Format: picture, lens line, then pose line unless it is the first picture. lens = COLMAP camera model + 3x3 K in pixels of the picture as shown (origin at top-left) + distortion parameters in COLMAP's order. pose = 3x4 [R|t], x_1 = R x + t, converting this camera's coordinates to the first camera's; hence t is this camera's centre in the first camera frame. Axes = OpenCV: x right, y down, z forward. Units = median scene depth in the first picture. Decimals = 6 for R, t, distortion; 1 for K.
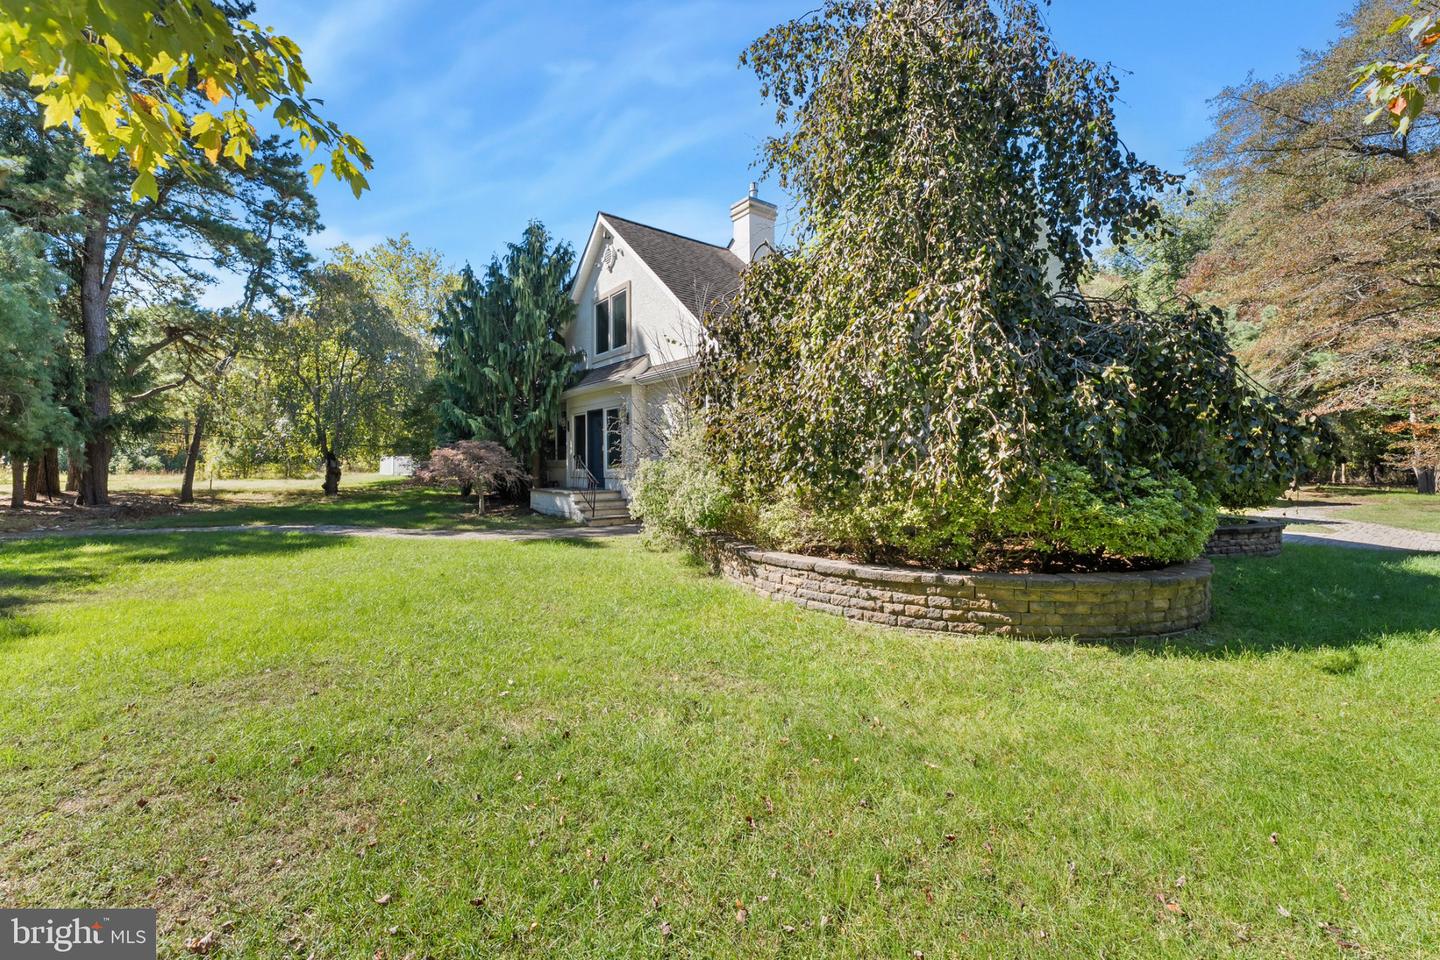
lens RADIAL K [[575.6, 0, 721.7], [0, 575.6, 472.3], [0, 0, 1]] dist [-0.001802, 0.000320]
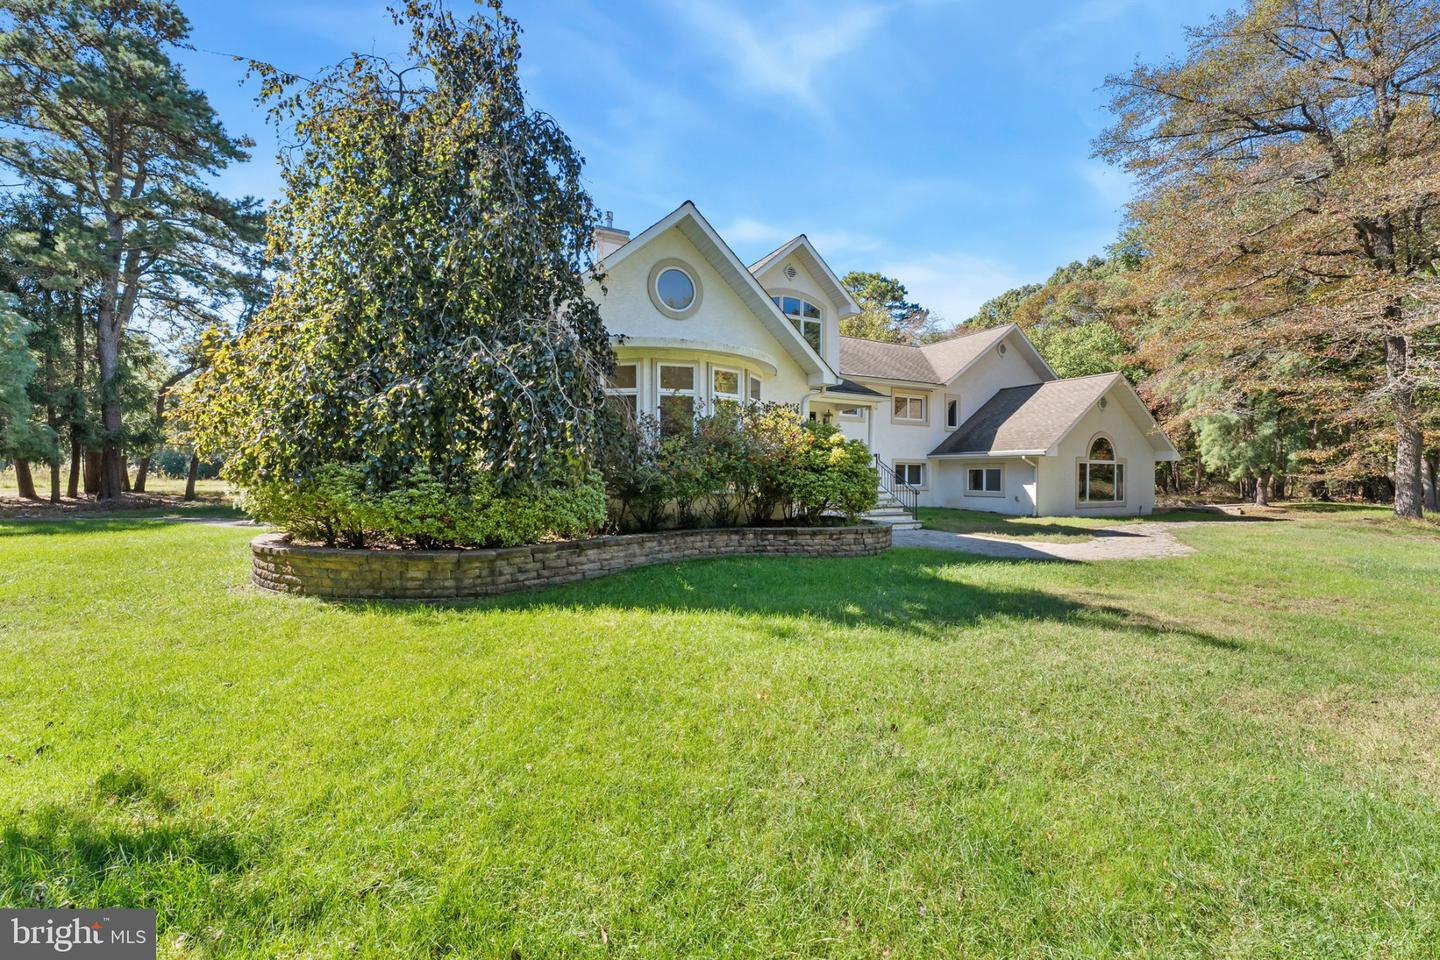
lens RADIAL K [[575.6, 0, 715.6], [0, 575.6, 485.4], [0, 0, 1]] dist [-0.001802, 0.000320]
pose [[0.987559, 0.008226, -0.157035, 0.511652], [-0.008033, 0.999966, 0.001859, 0.008691], [0.157044, -0.000575, 0.987591, -0.043839]]
